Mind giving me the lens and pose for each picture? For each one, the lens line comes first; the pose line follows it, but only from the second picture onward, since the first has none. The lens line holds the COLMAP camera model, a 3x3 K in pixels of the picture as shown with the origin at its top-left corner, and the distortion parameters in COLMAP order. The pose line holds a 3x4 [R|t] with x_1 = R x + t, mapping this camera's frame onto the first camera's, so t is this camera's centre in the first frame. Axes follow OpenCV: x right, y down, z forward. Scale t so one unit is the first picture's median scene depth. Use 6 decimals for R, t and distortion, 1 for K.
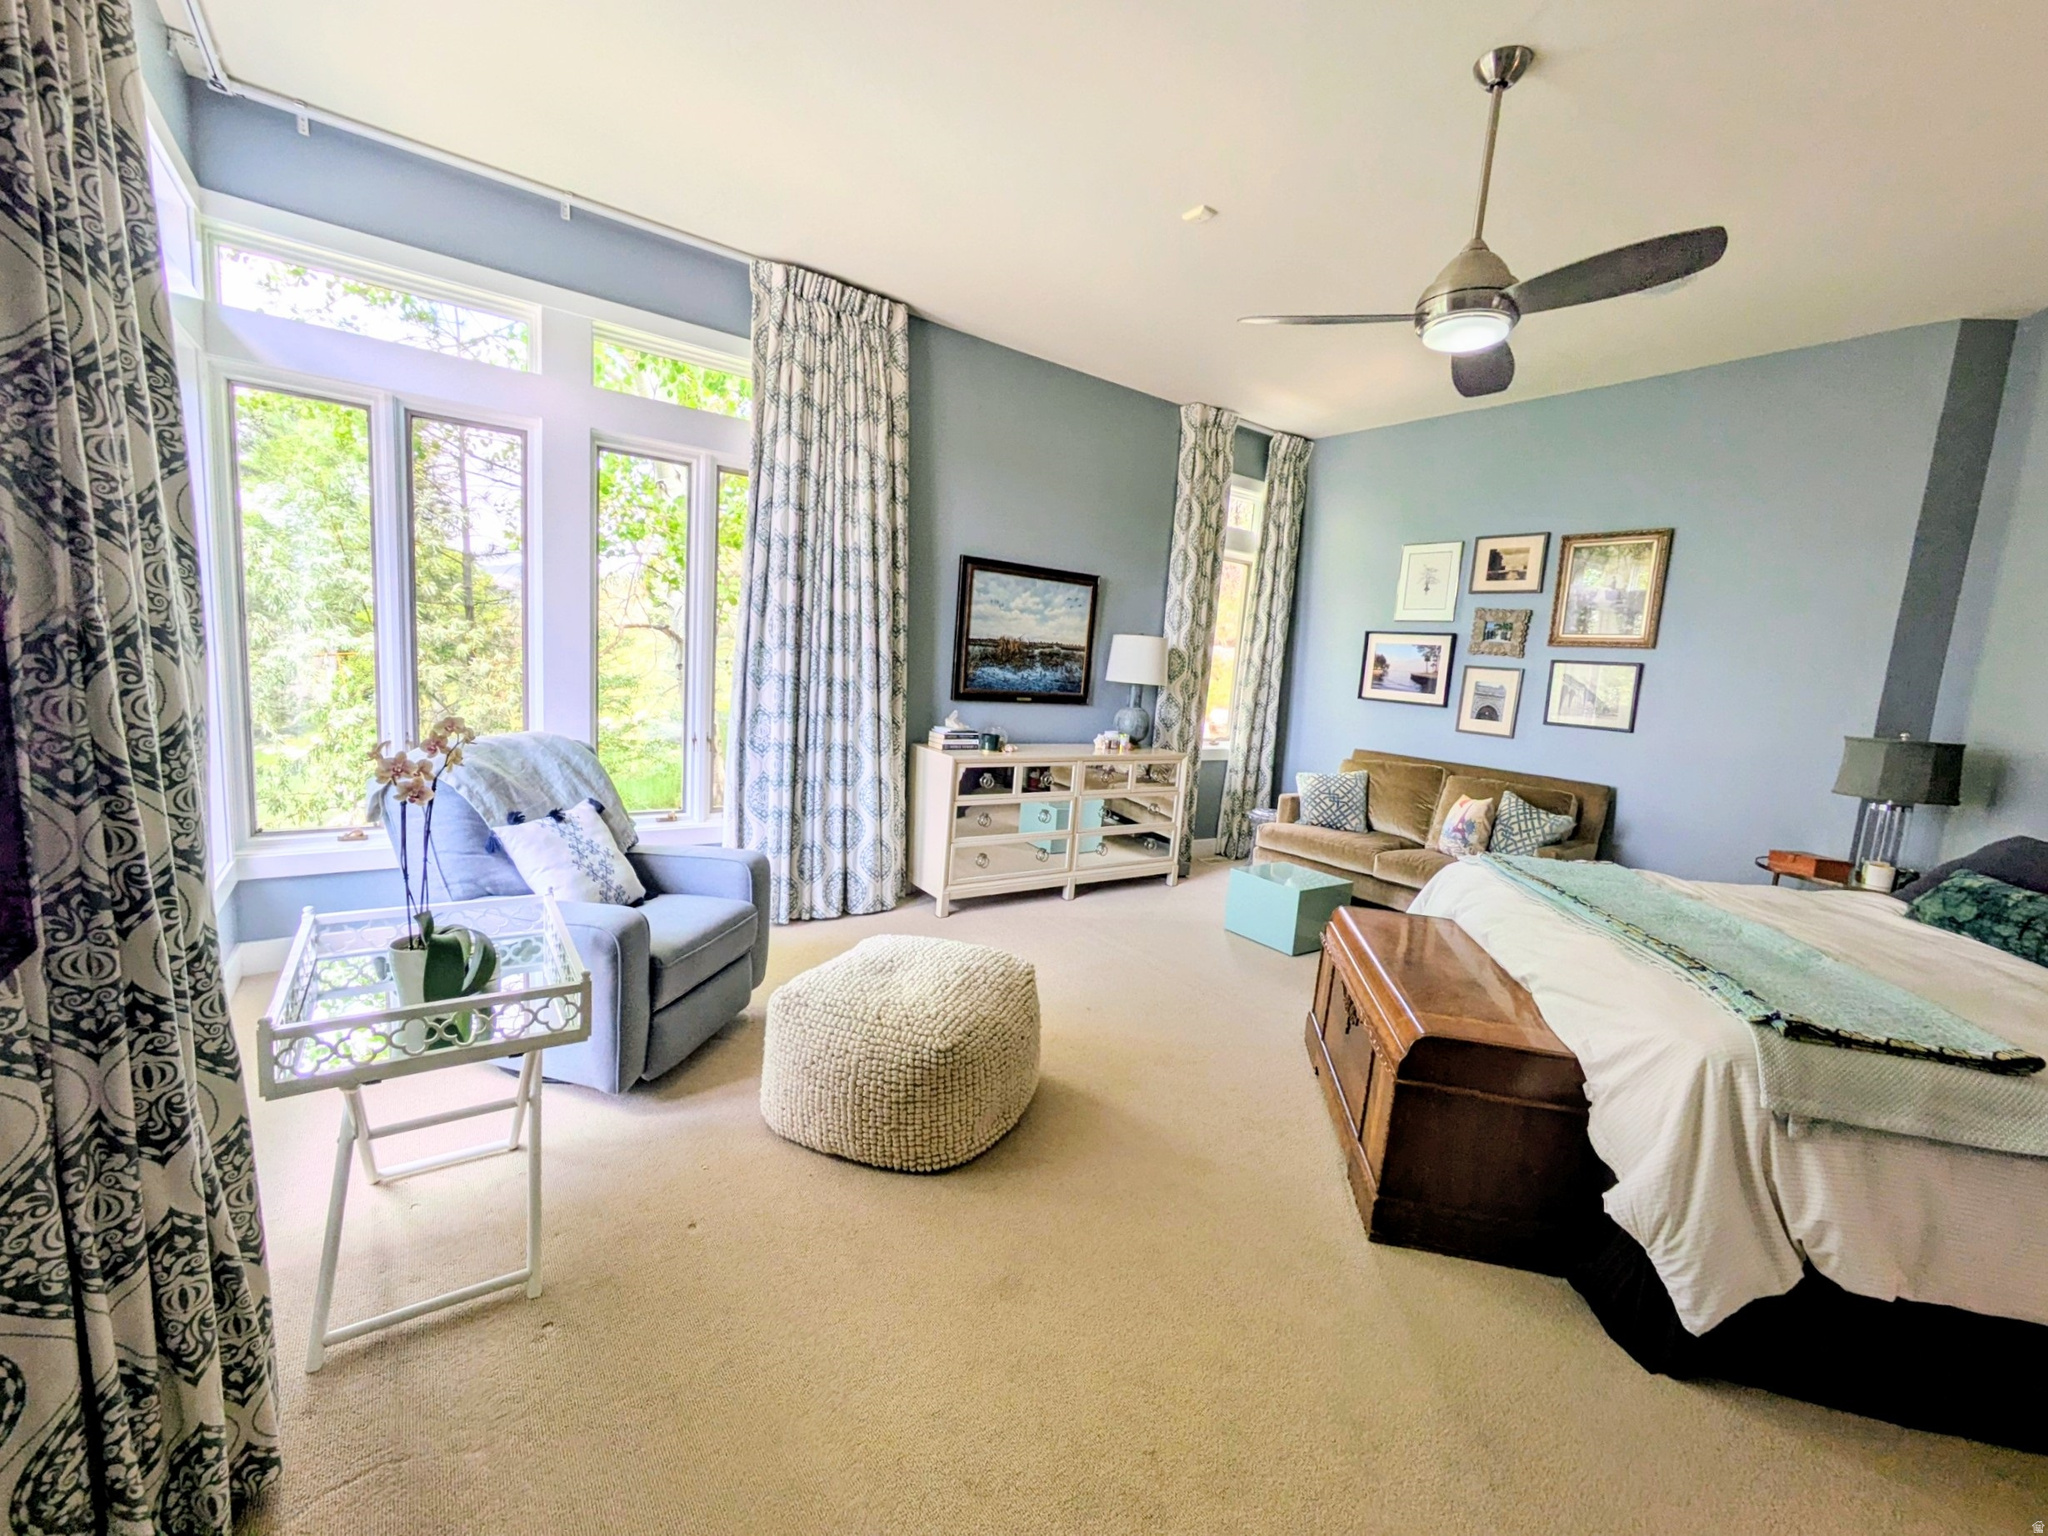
lens RADIAL K [[825.3, 0, 1024.0], [0, 825.3, 768.0], [0, 0, 1]] dist [-0.001969, 0.000032]
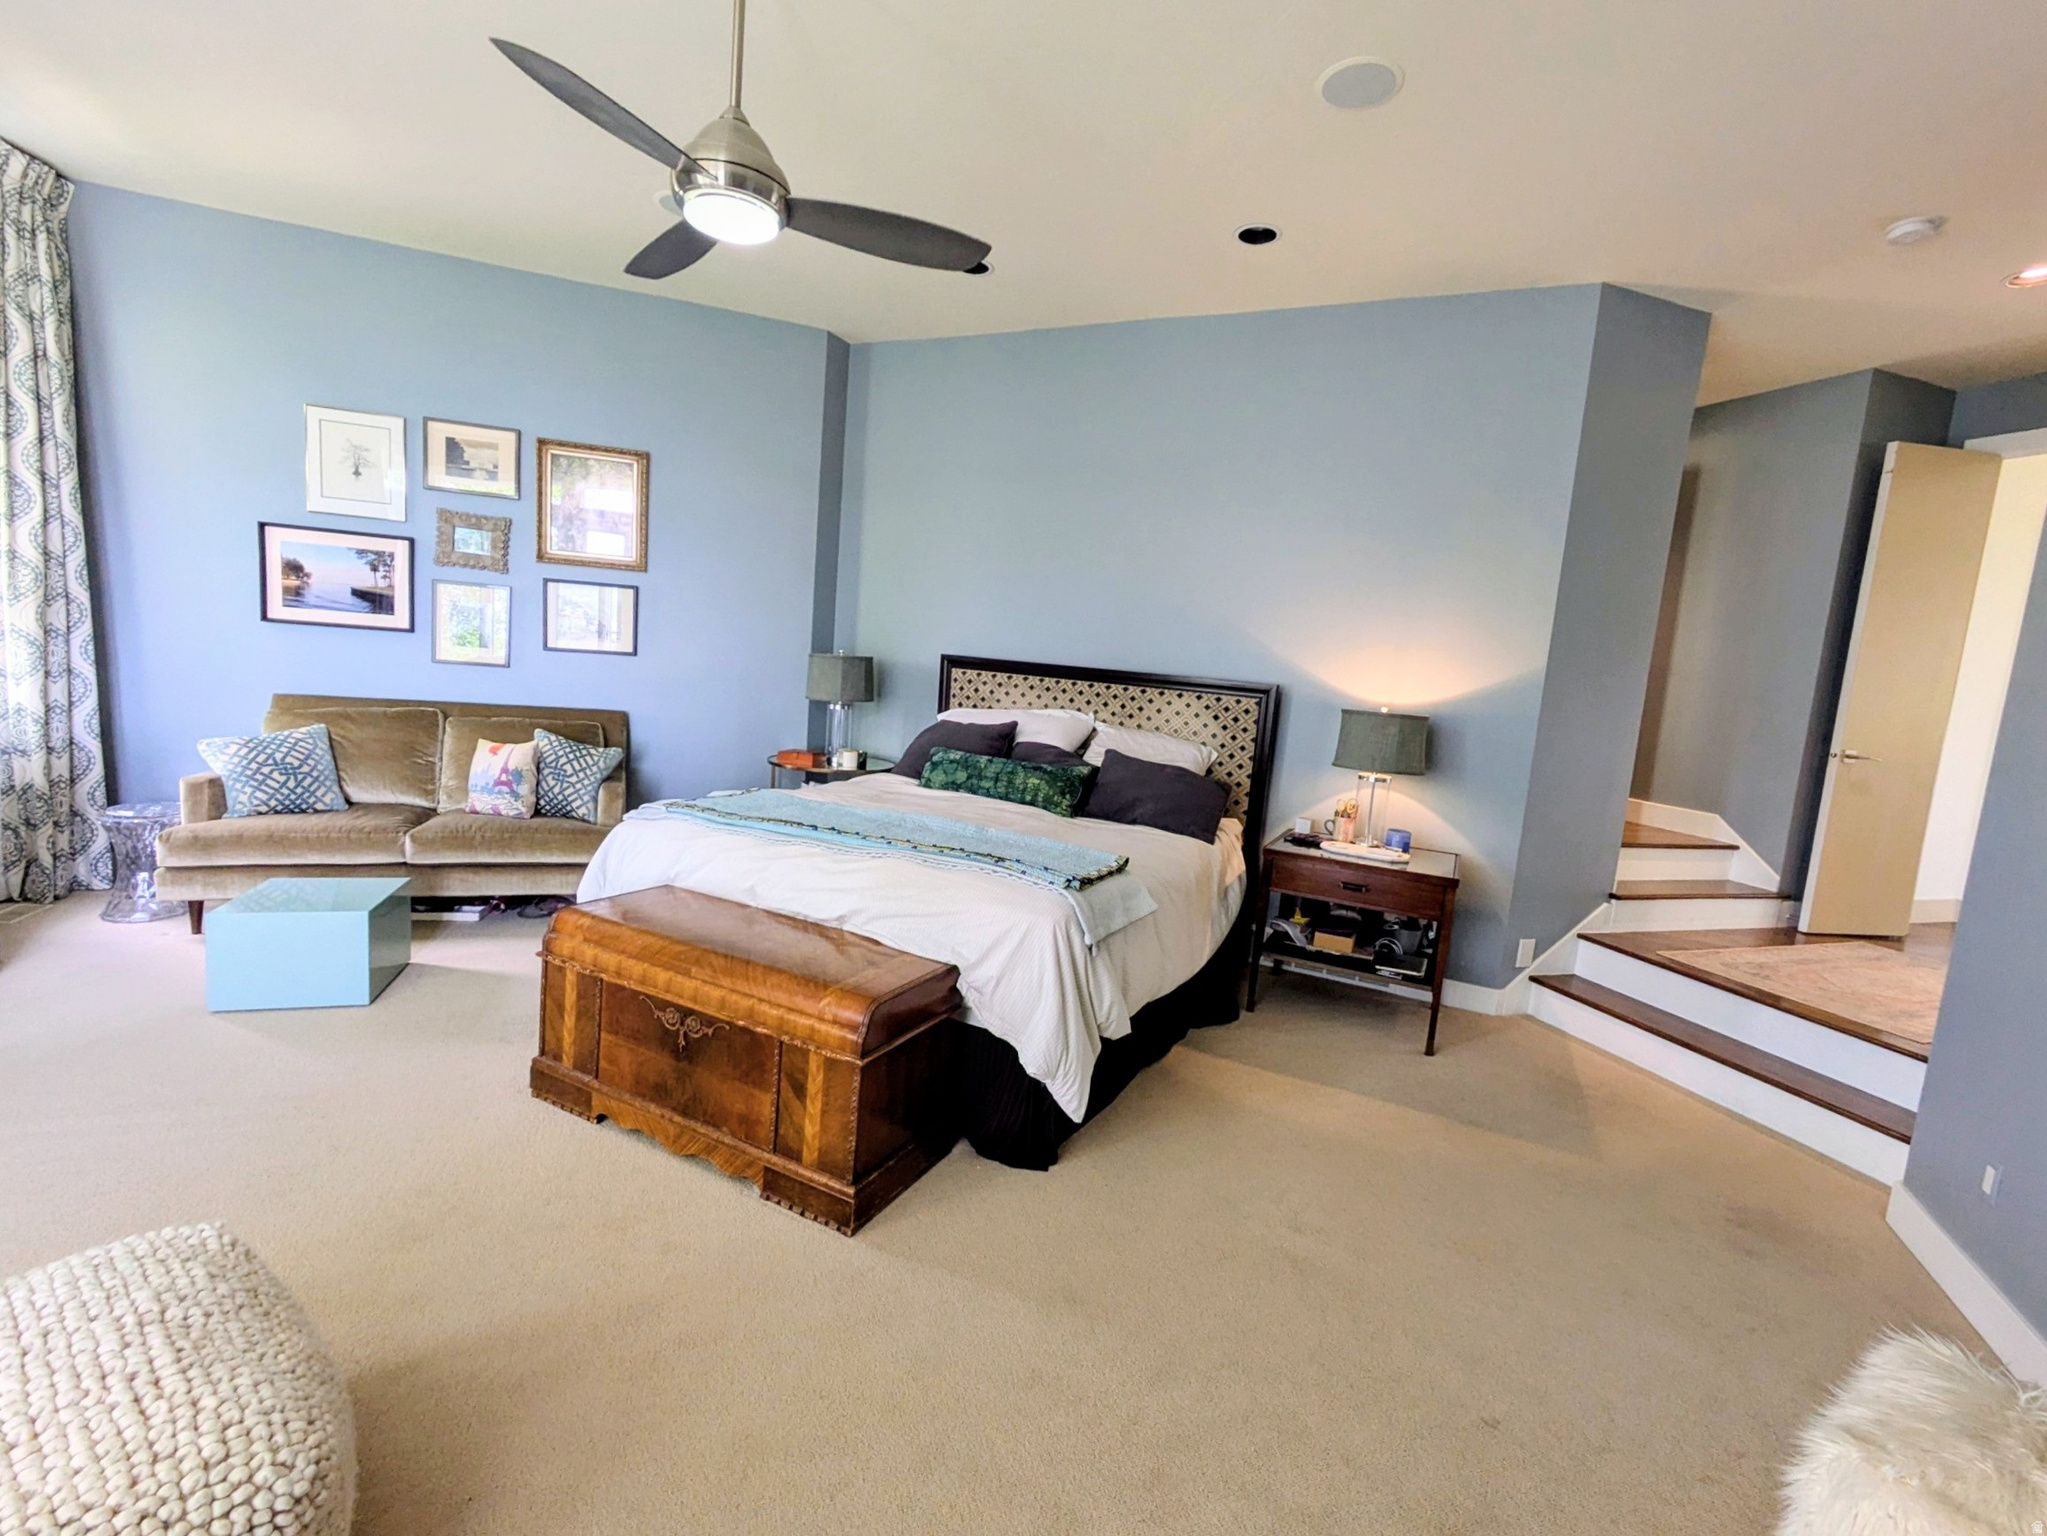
lens RADIAL K [[894.8, 0, 1023.5], [0, 894.8, 768.0], [0, 0, 1]] dist [-0.000542, 0.000236]
pose [[0.290136, -0.169933, 0.941777, -0.166430], [0.071994, 0.985195, 0.155588, -0.040994], [-0.954274, 0.022660, 0.298075, 0.211516]]
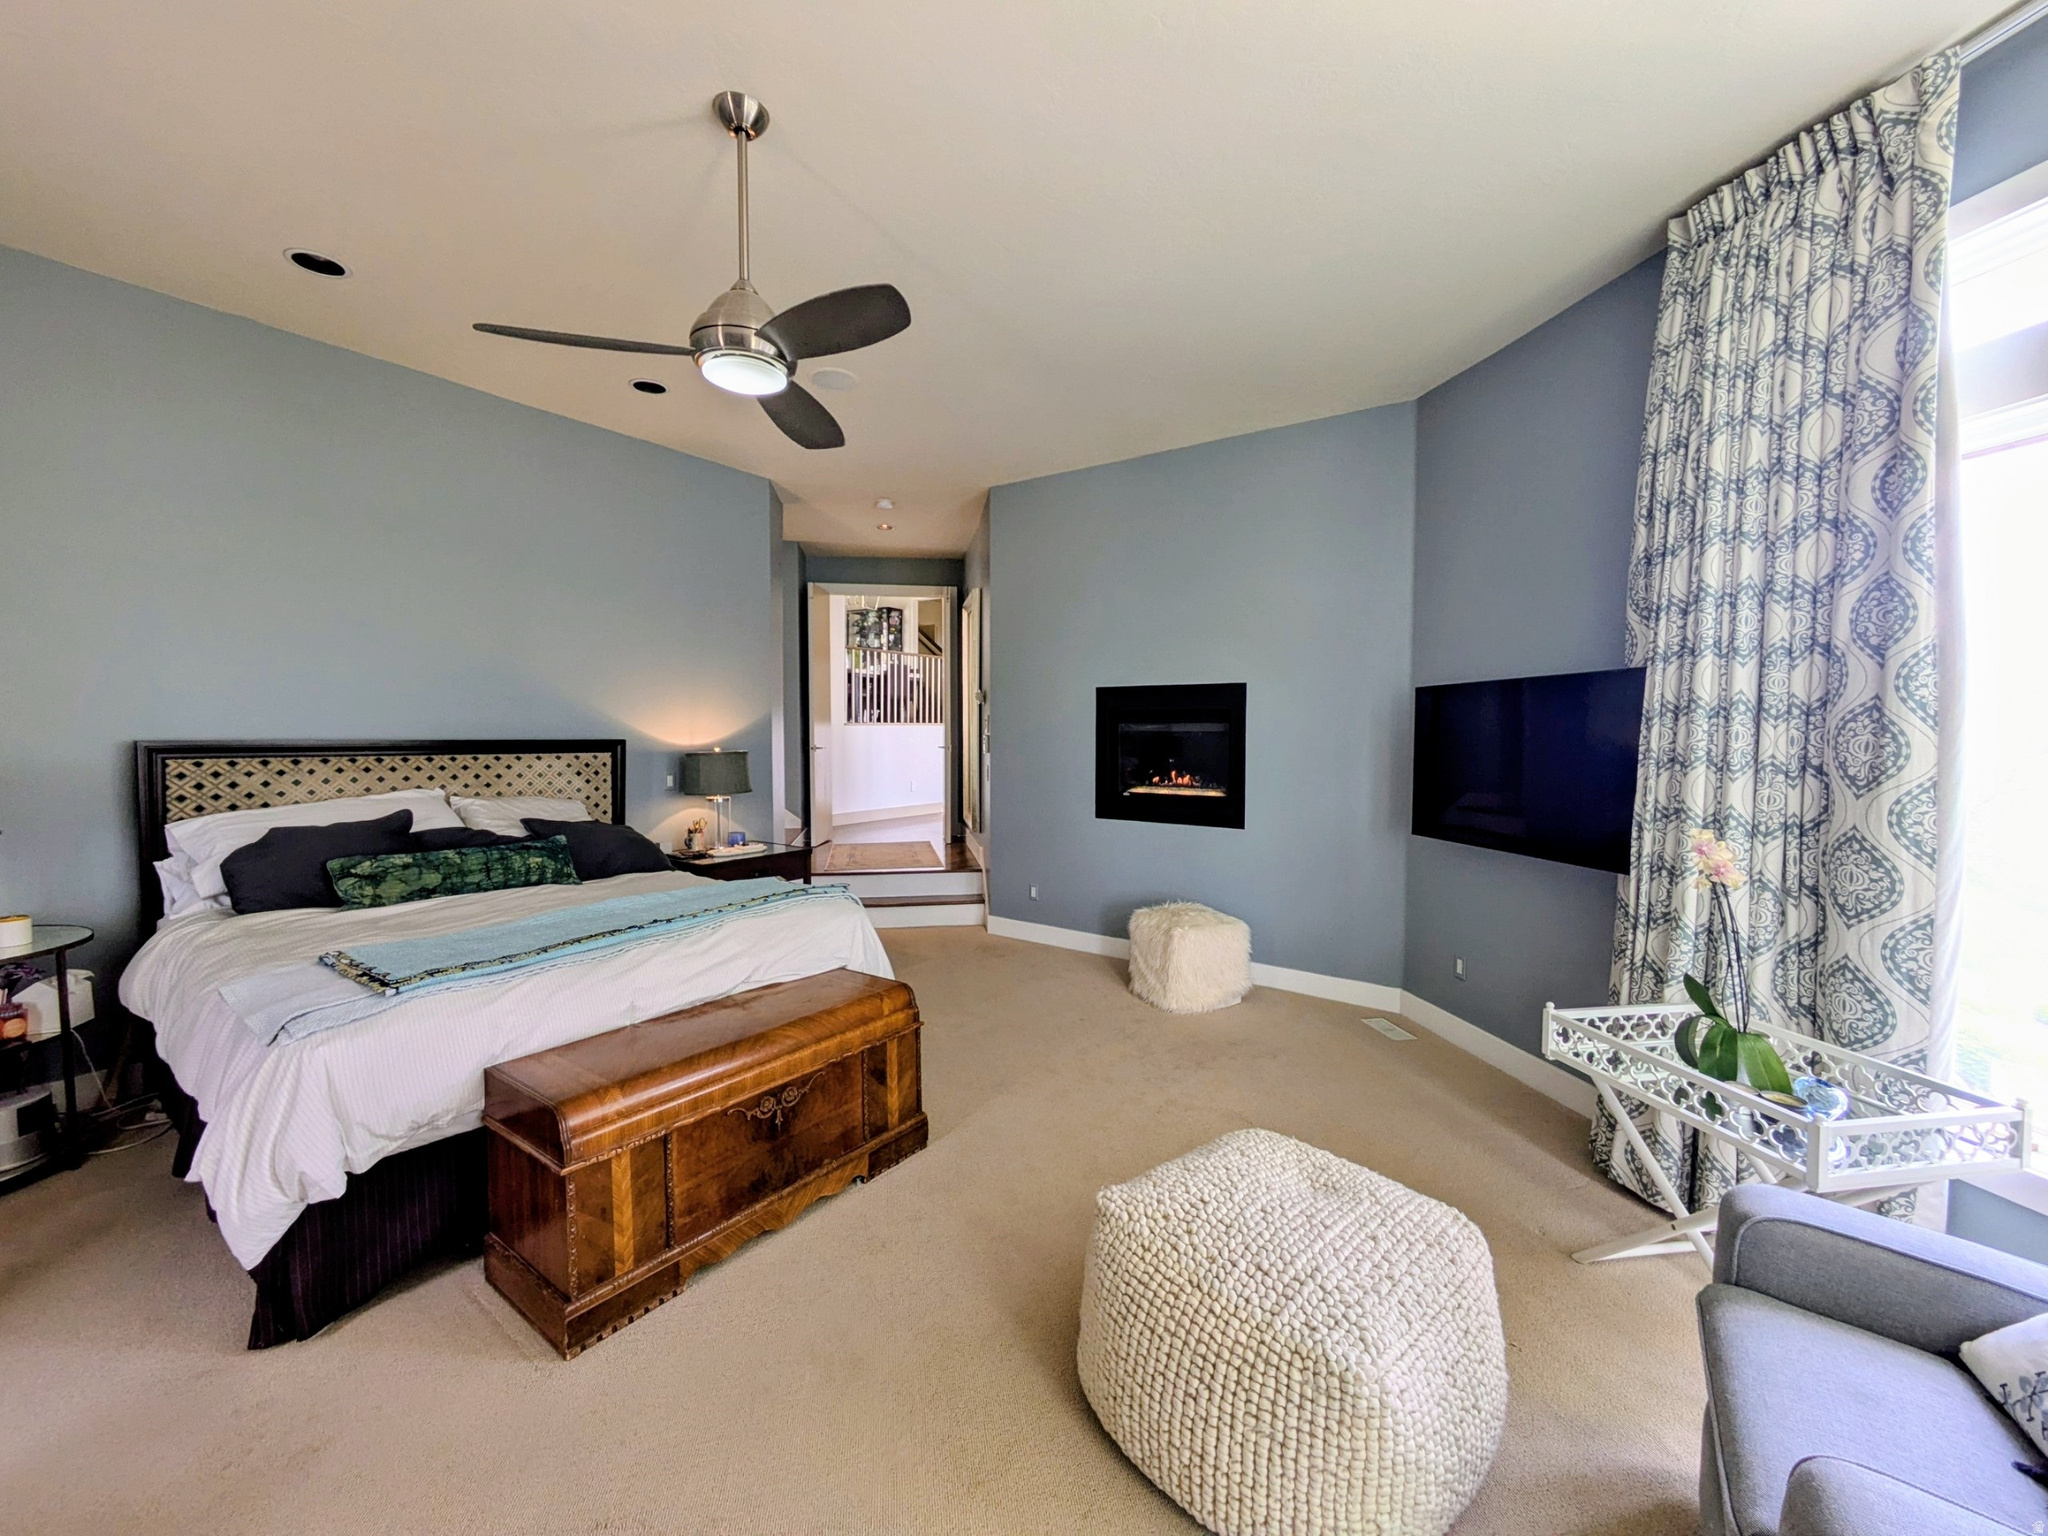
lens RADIAL K [[825.3, 0, 1024.0], [0, 825.3, 768.0], [0, 0, 1]] dist [-0.001969, 0.000032]
pose [[-0.891797, -0.101388, 0.440929, -0.110298], [-0.009350, 0.978490, 0.206084, -0.134765], [-0.452339, 0.179663, -0.873562, 0.848902]]
